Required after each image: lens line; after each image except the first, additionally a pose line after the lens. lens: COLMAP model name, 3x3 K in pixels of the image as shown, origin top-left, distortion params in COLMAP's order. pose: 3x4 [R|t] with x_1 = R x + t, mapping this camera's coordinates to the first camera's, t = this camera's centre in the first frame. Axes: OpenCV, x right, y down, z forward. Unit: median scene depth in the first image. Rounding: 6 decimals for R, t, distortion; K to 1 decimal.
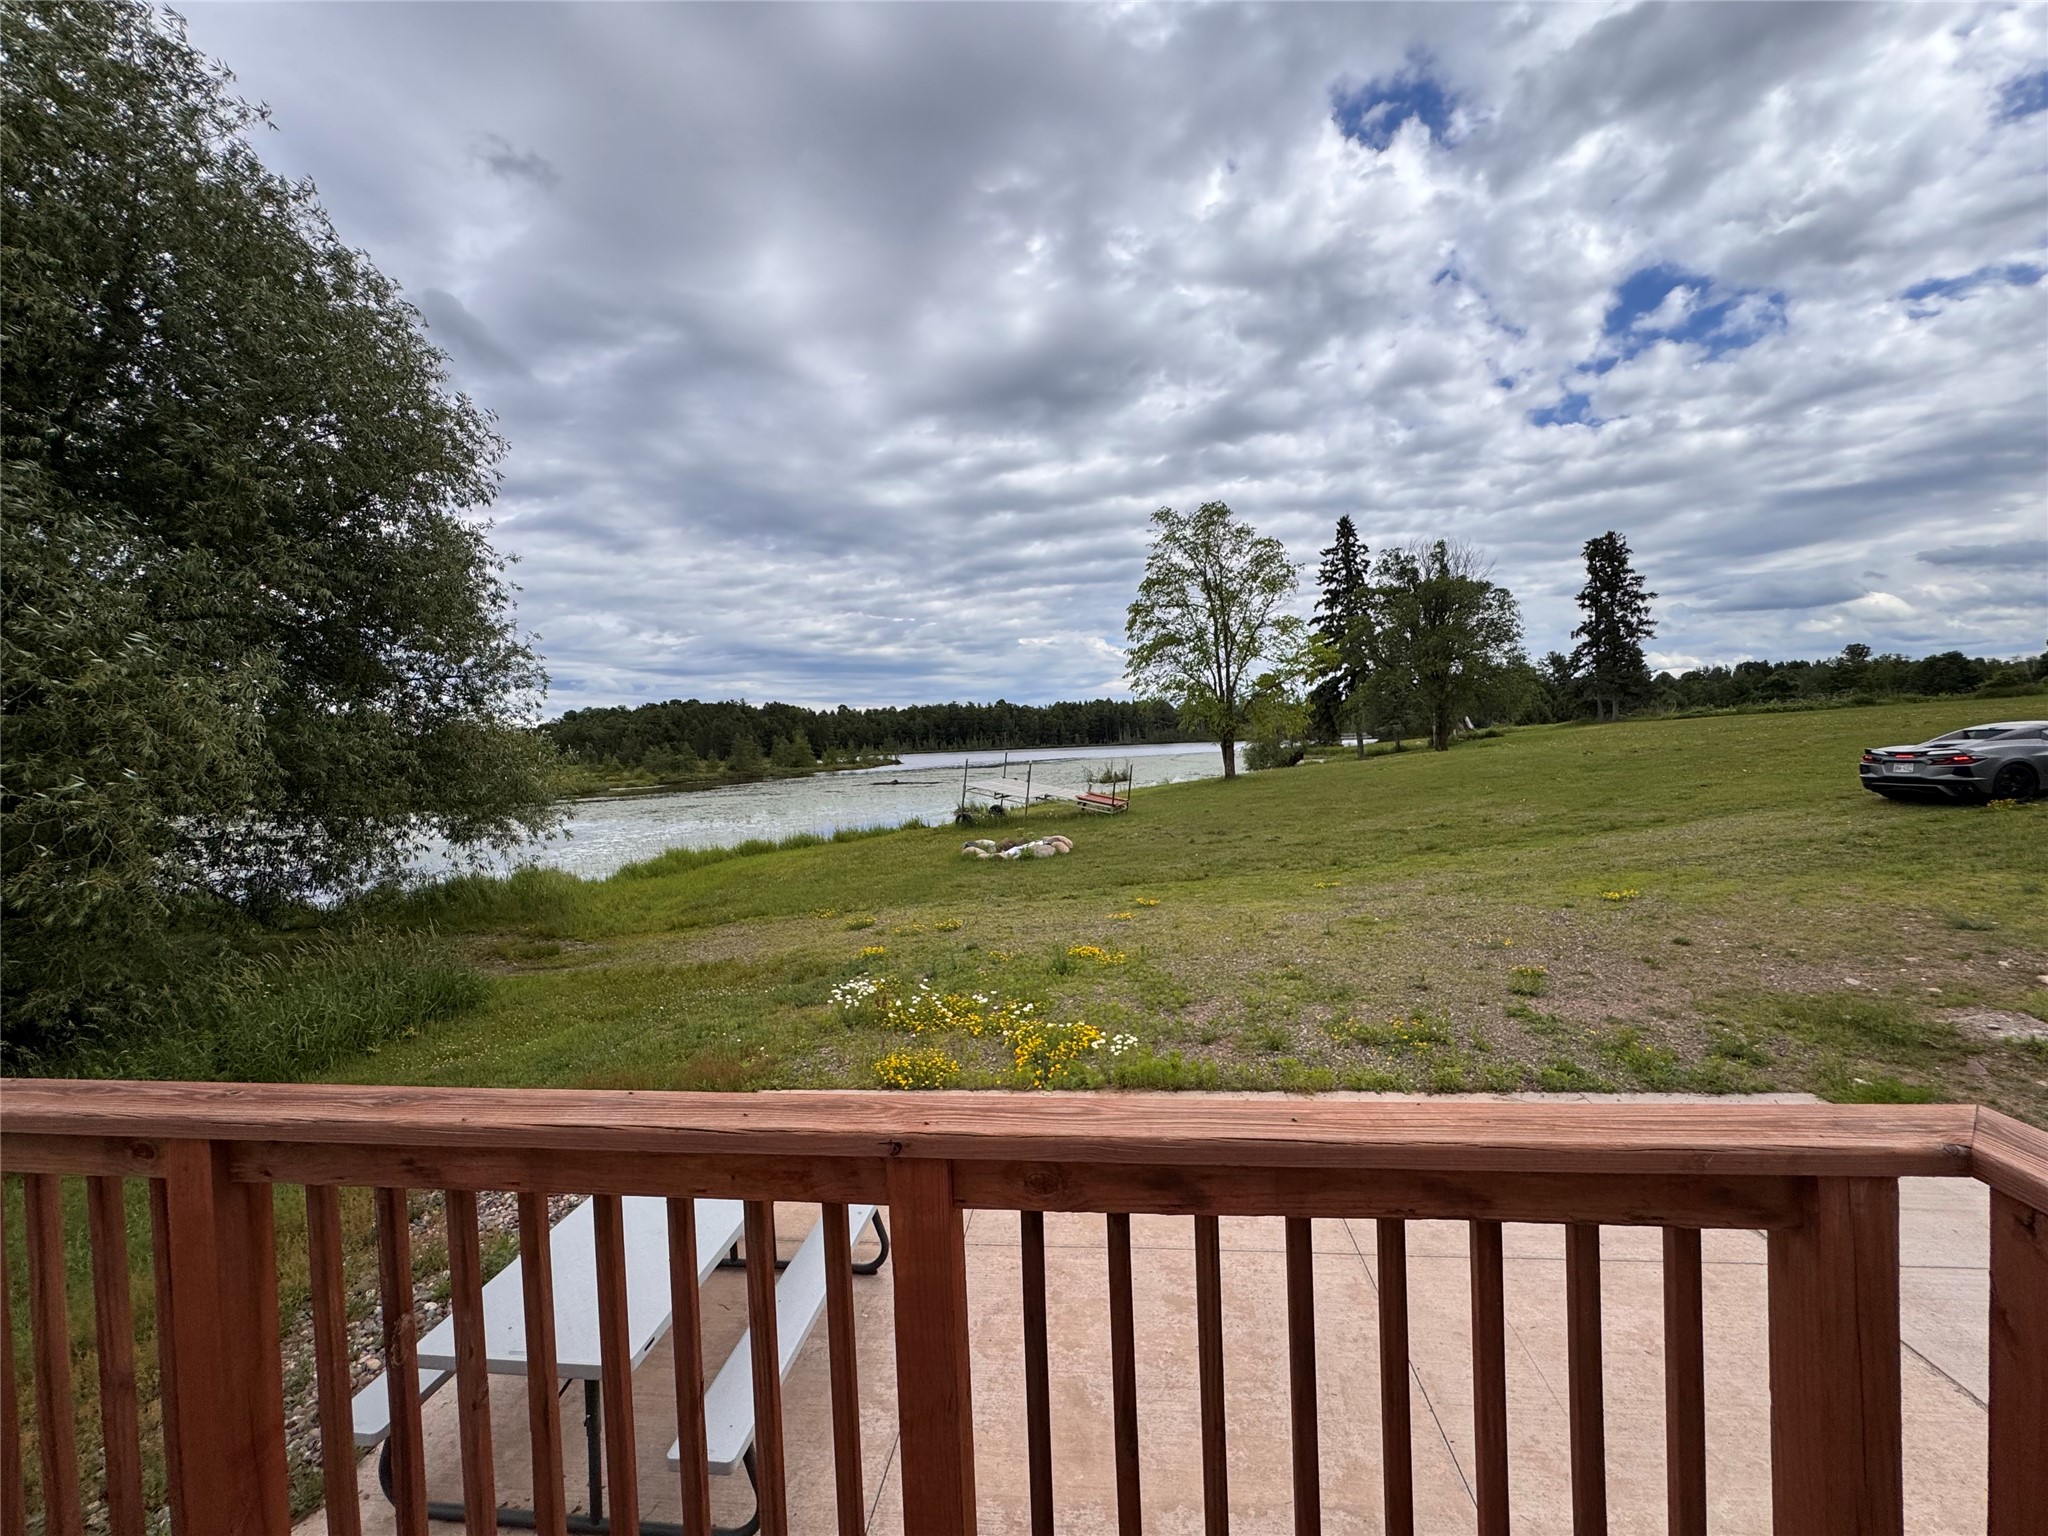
lens RADIAL K [[819.1, 0, 1024.0], [0, 819.1, 768.0], [0, 0, 1]] dist [-0.002315, -0.000092]
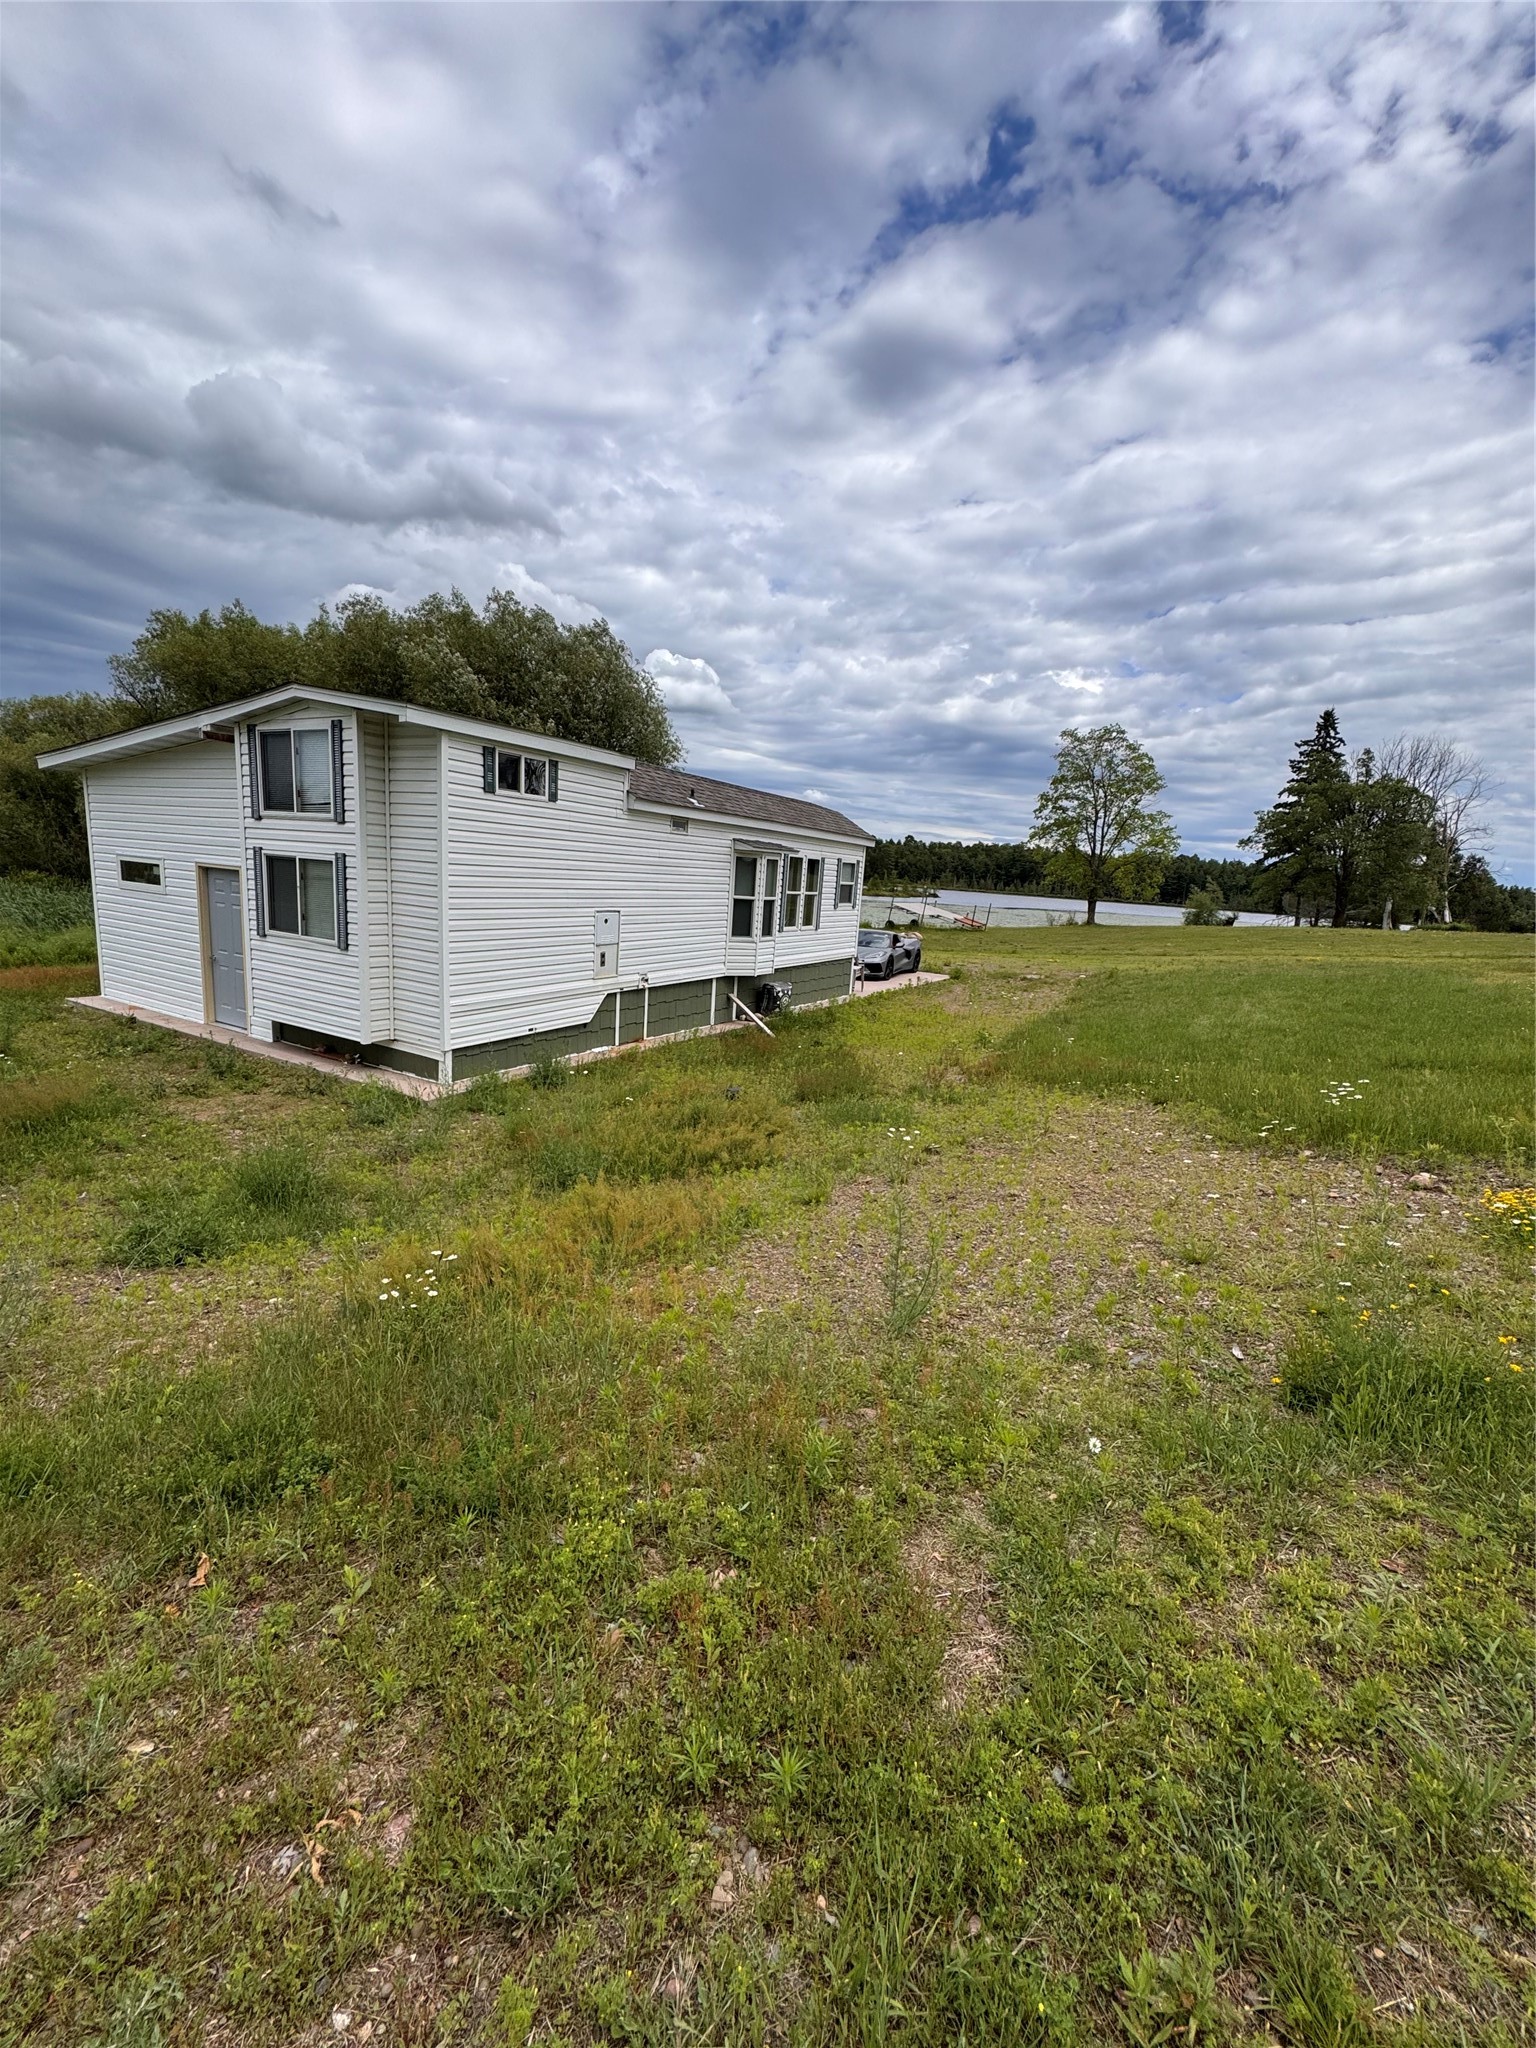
lens RADIAL K [[819.1, 0, 768.0], [0, 819.1, 1024.0], [0, 0, 1]] dist [-0.002315, -0.000092]
pose [[0.920321, 0.170251, -0.352170, 0.159540], [-0.116055, 0.978619, 0.169813, 0.002123], [0.373551, -0.115411, 0.920402, -0.320821]]
